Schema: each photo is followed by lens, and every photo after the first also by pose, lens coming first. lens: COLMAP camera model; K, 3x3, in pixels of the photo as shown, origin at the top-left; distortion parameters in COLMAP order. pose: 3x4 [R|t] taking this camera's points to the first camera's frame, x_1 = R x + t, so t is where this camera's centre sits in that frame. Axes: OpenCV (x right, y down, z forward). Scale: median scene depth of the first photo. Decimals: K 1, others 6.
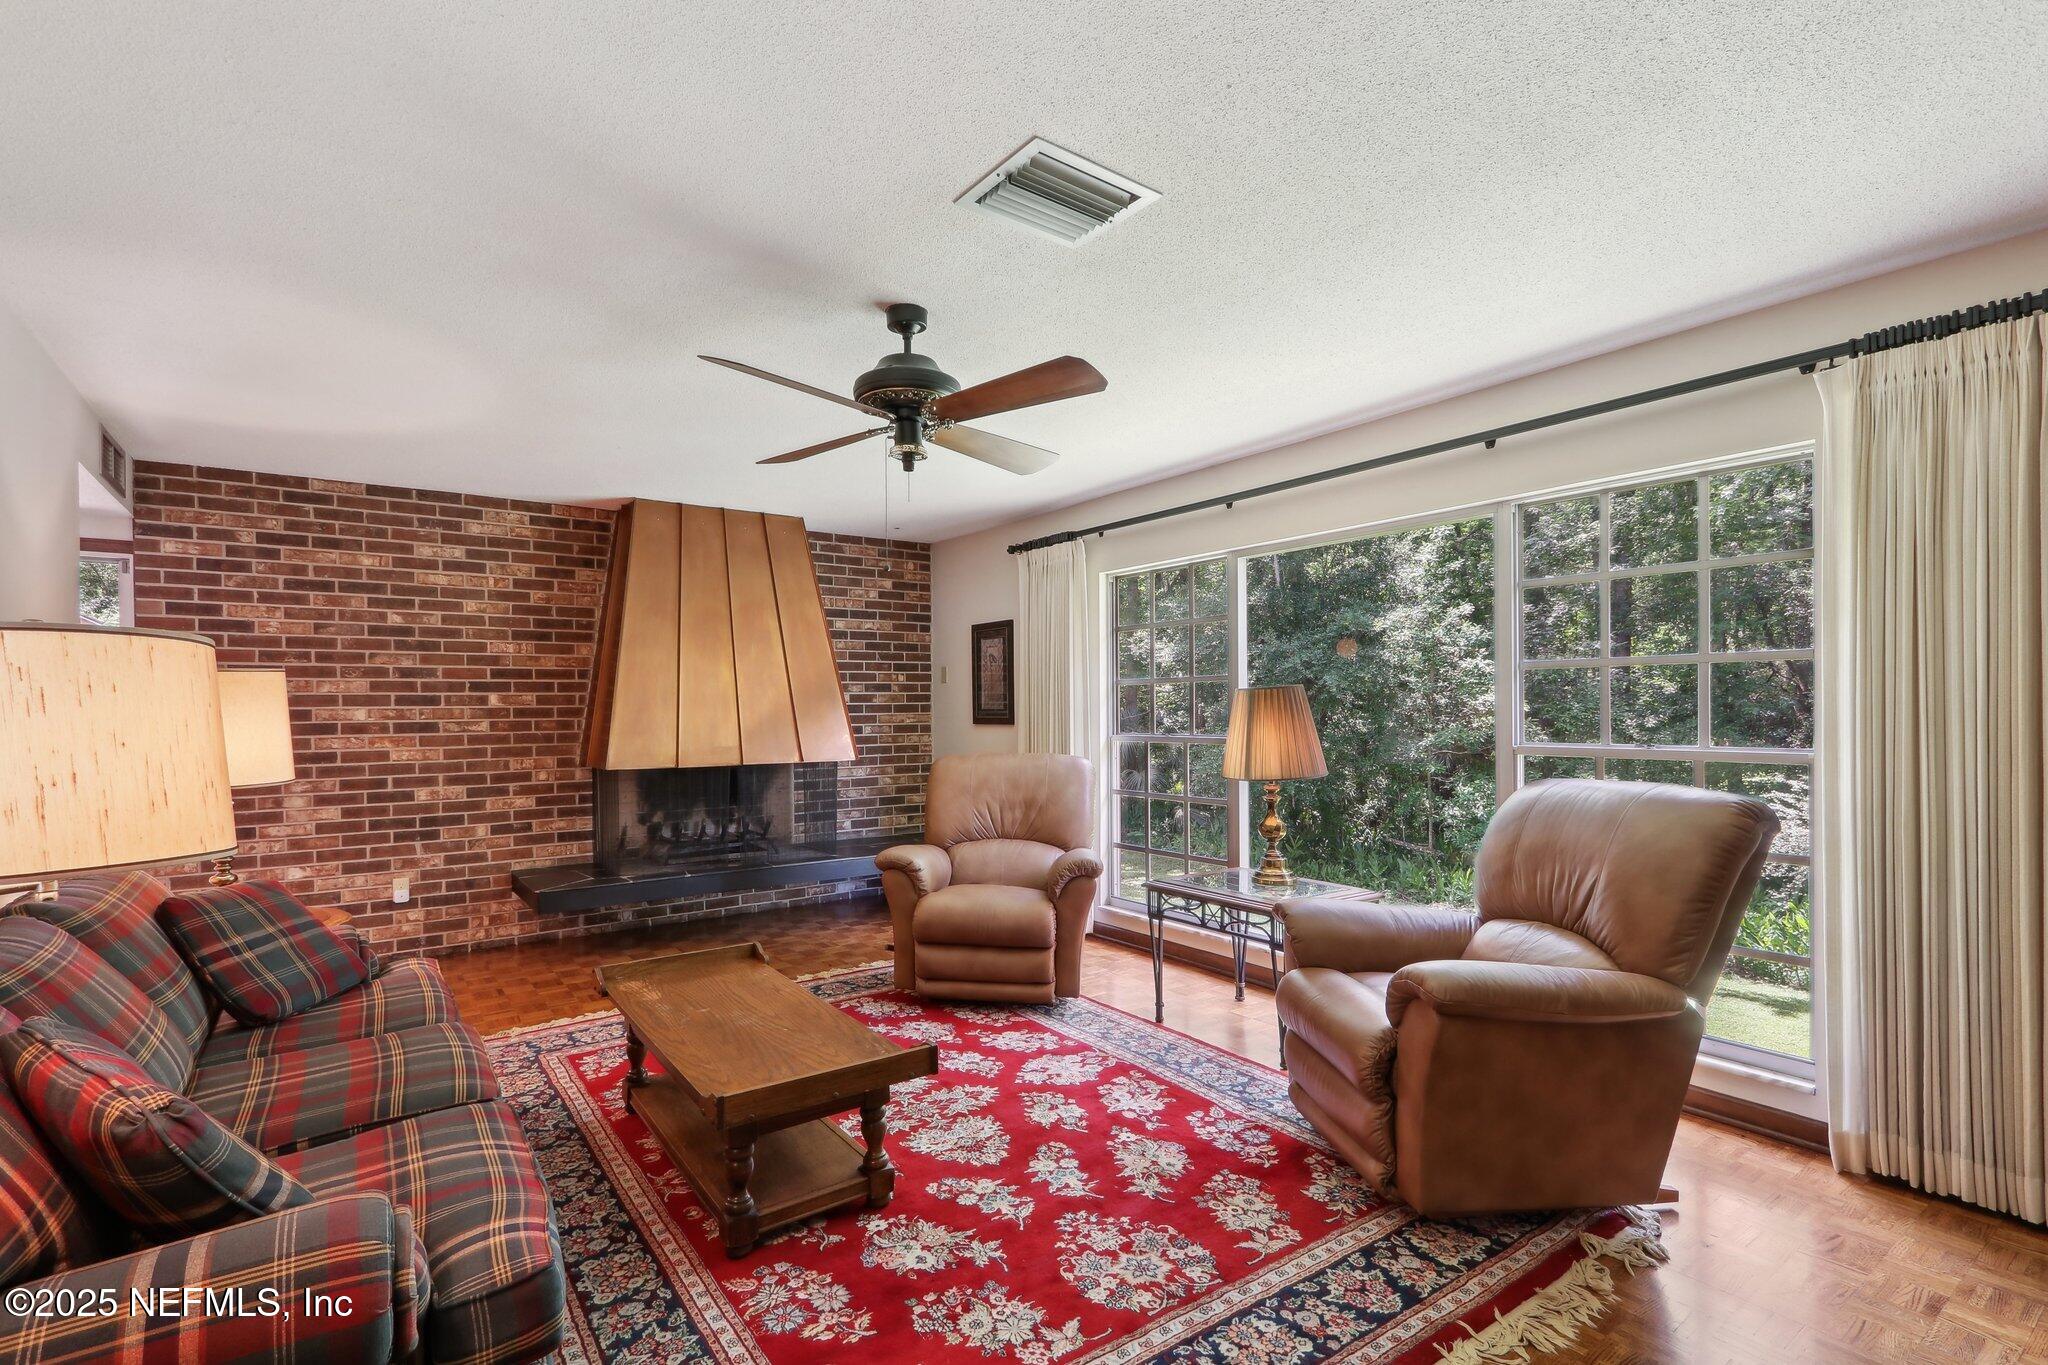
lens RADIAL K [[941.6, 0, 1016.3], [0, 941.6, 702.2], [0, 0, 1]] dist [-0.002168, -0.000129]
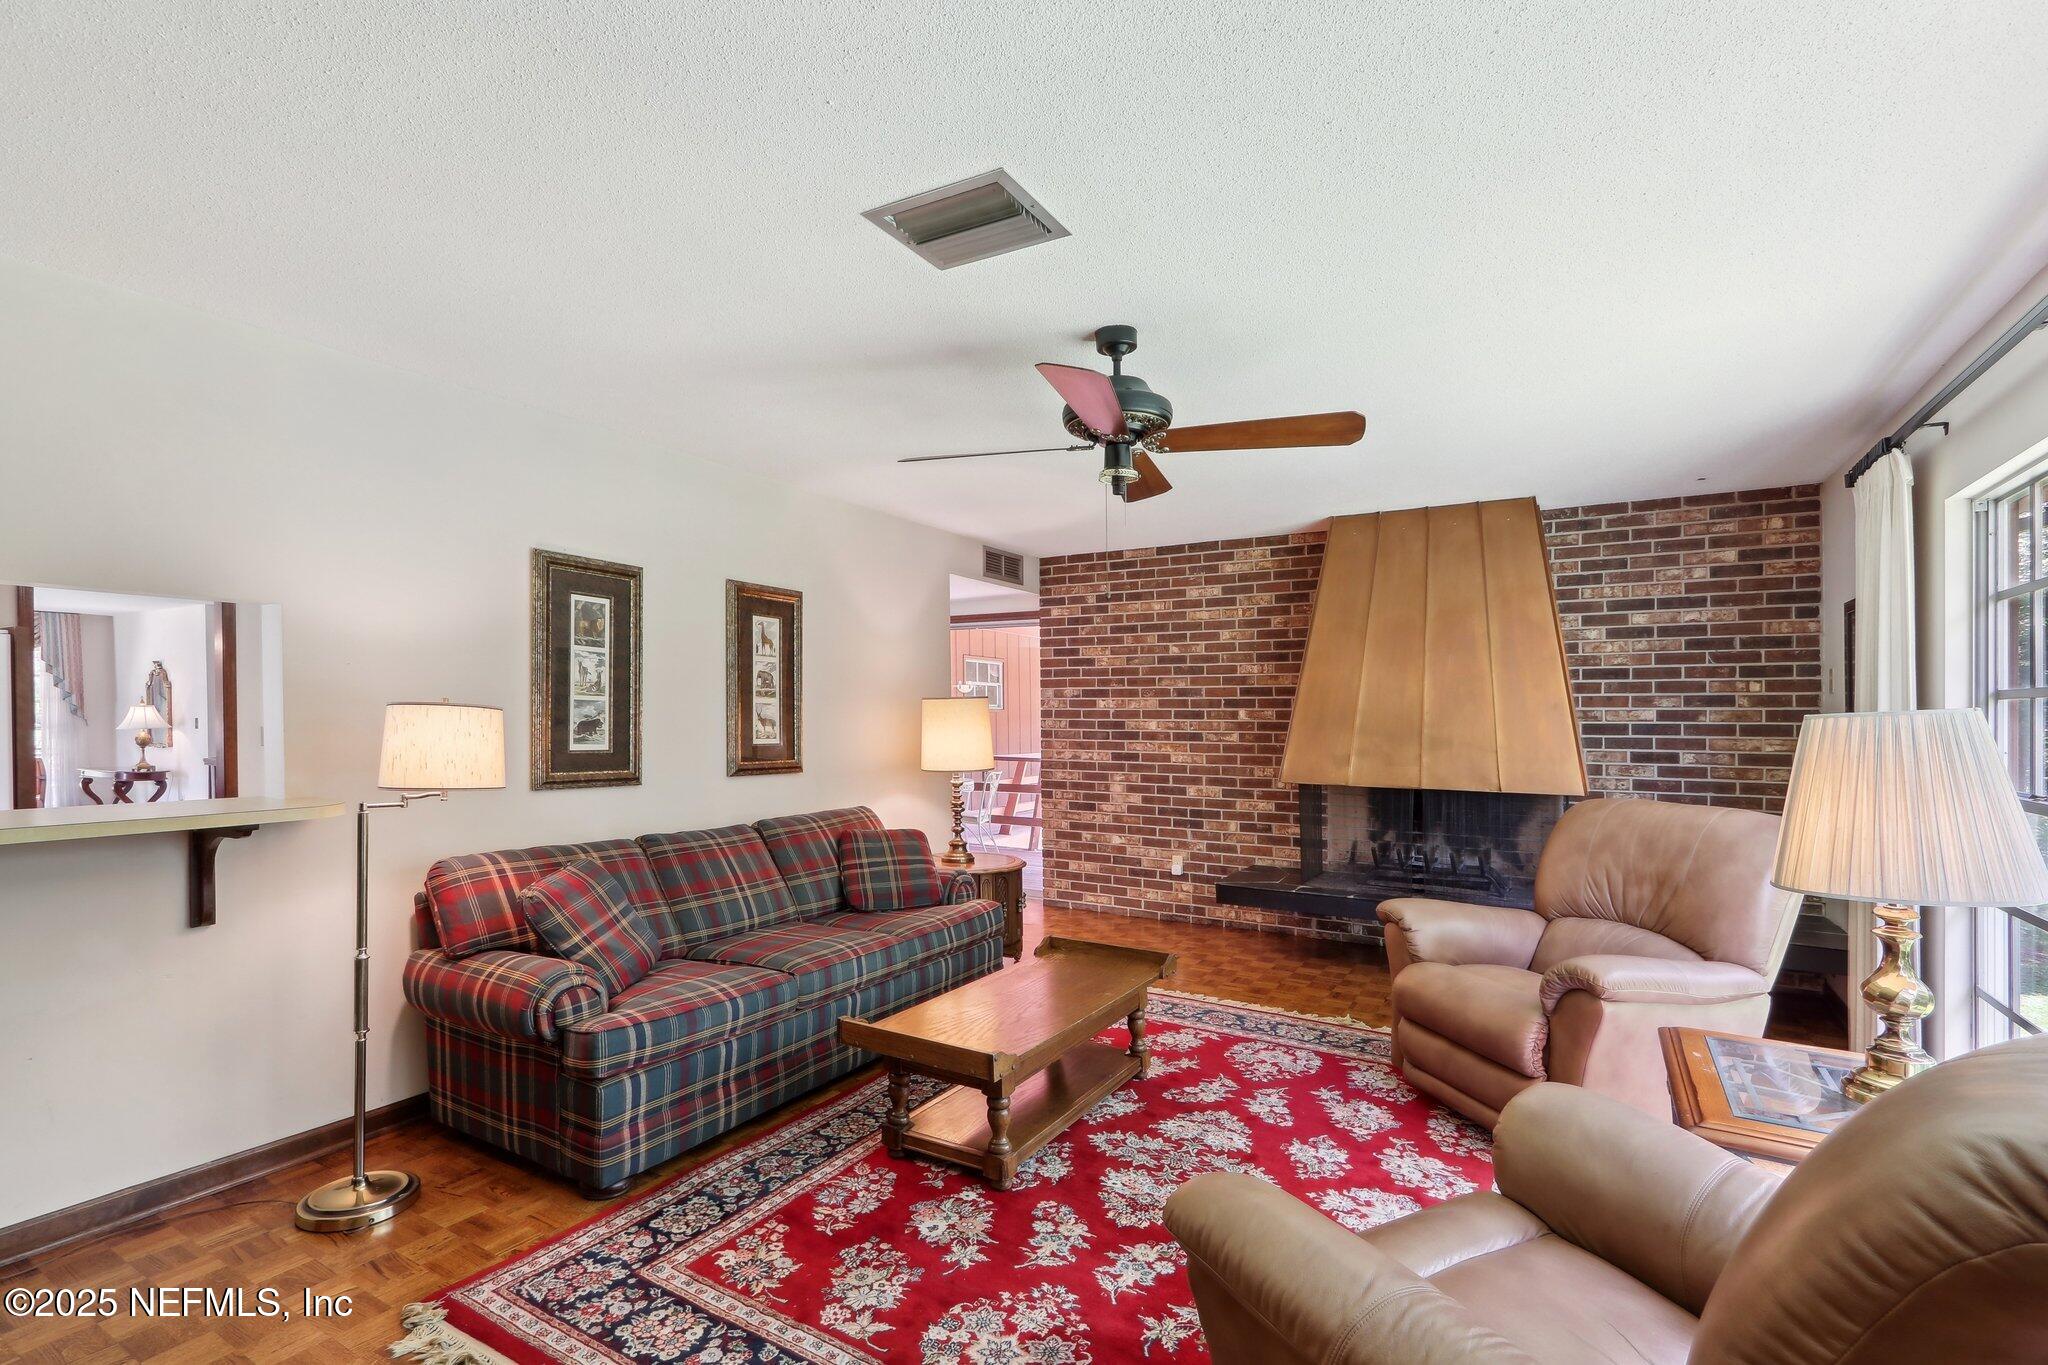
lens RADIAL K [[967.2, 0, 1003.3], [0, 967.2, 718.7], [0, 0, 1]] dist [-0.002063, -0.000681]
pose [[0.381121, 0.015590, -0.924394, 0.548556], [-0.002982, 0.999873, 0.015633, -0.019432], [0.924521, -0.003201, 0.381119, 0.354311]]
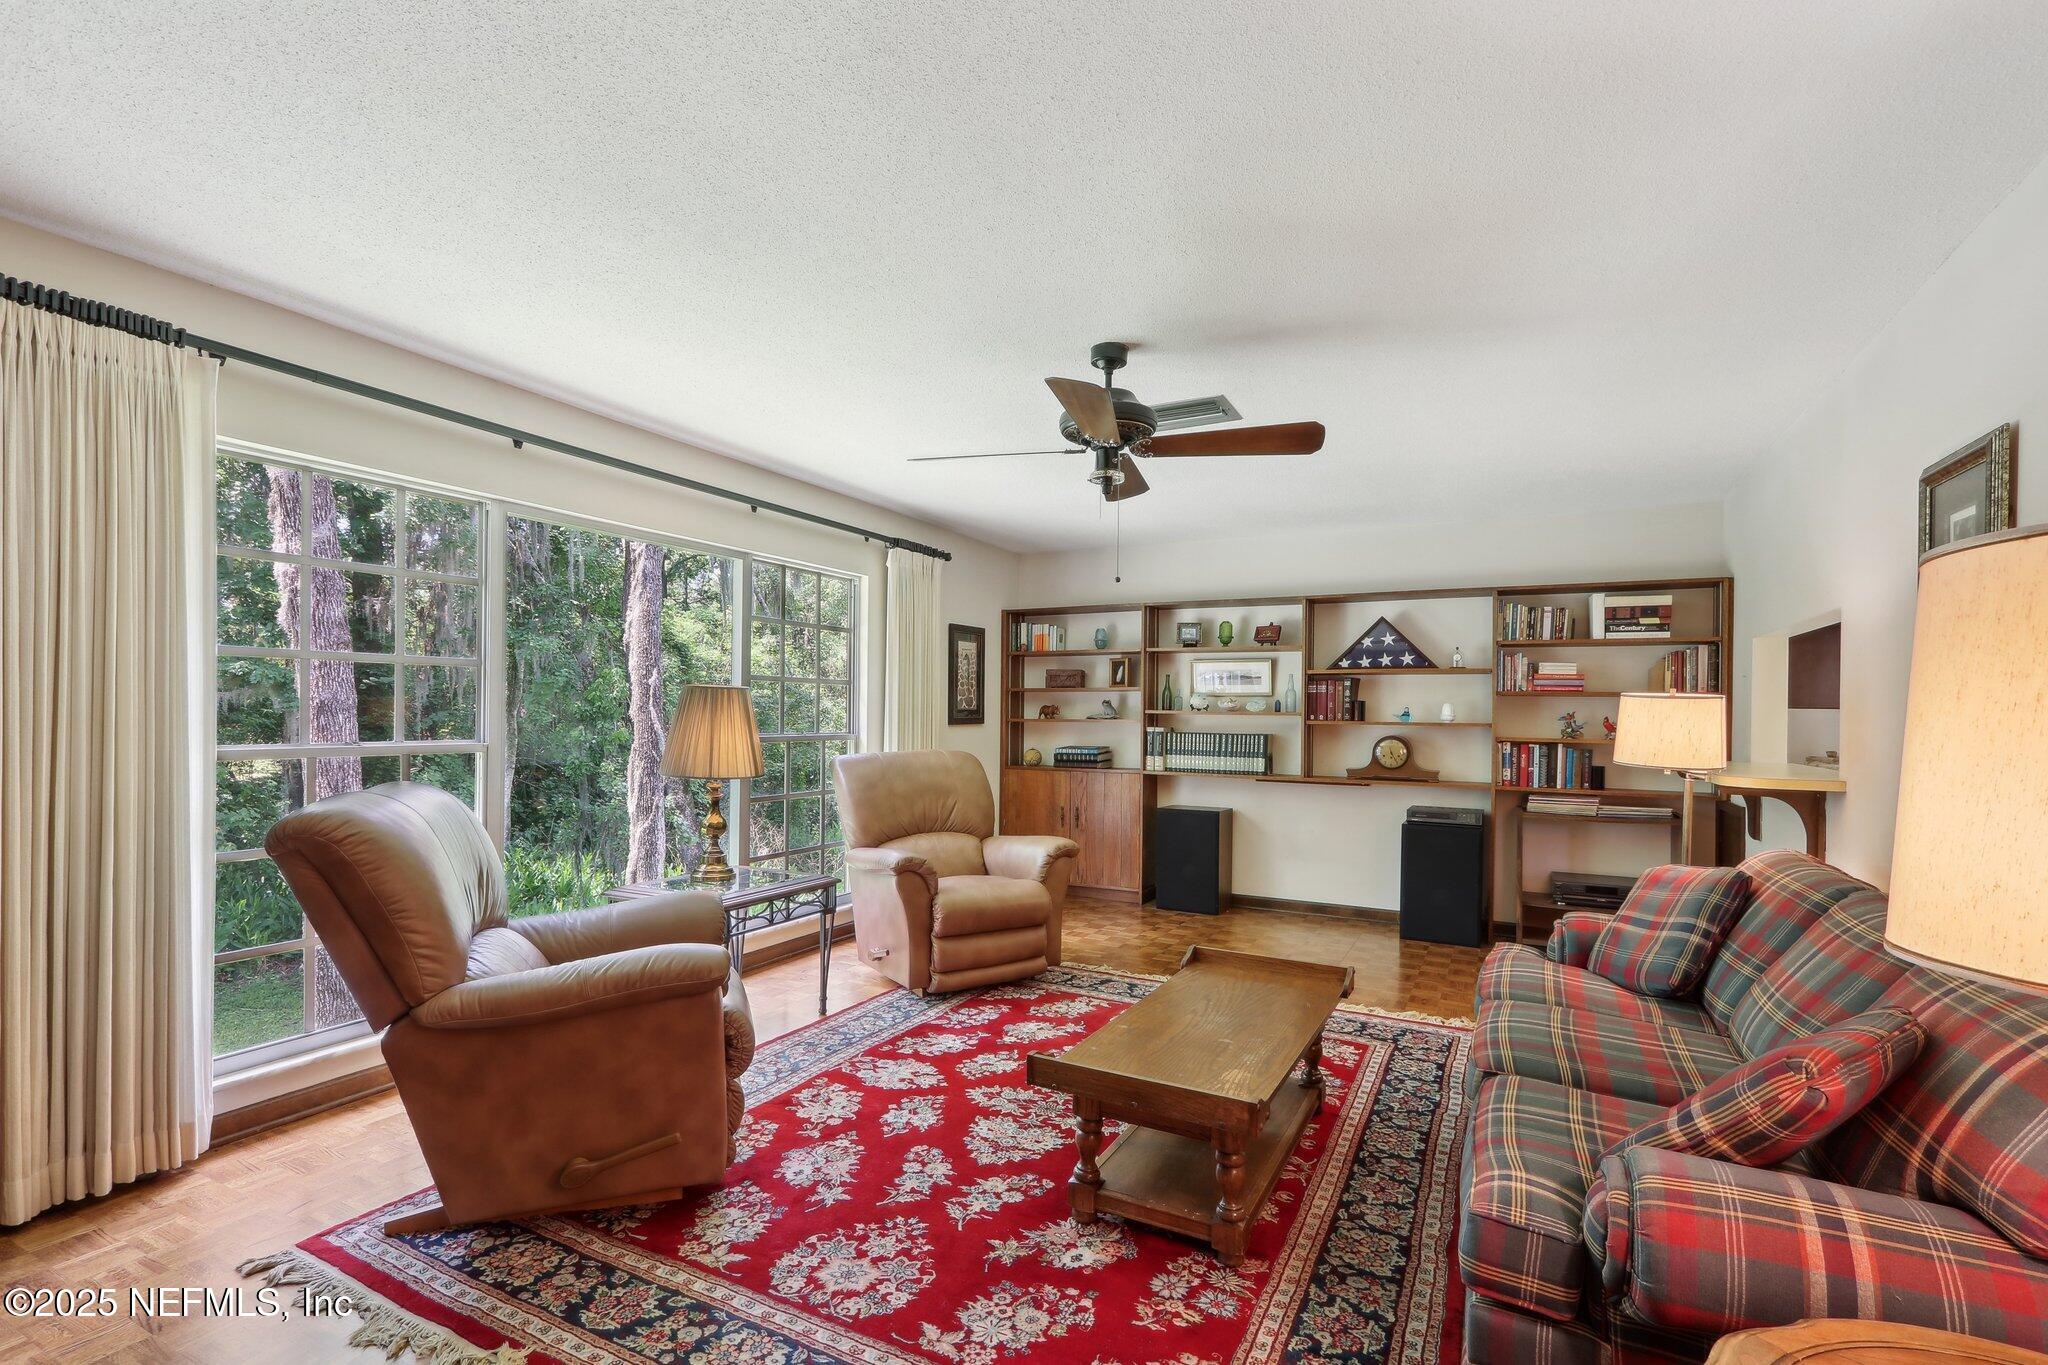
lens RADIAL K [[918.6, 0, 1001.4], [0, 918.6, 717.6], [0, 0, 1]] dist [-0.000029, 0.000012]
pose [[-0.420642, -0.005539, 0.907210, -0.737386], [-0.016451, 0.999864, -0.001523, 0.013089], [-0.907078, -0.015566, -0.420675, 1.112359]]
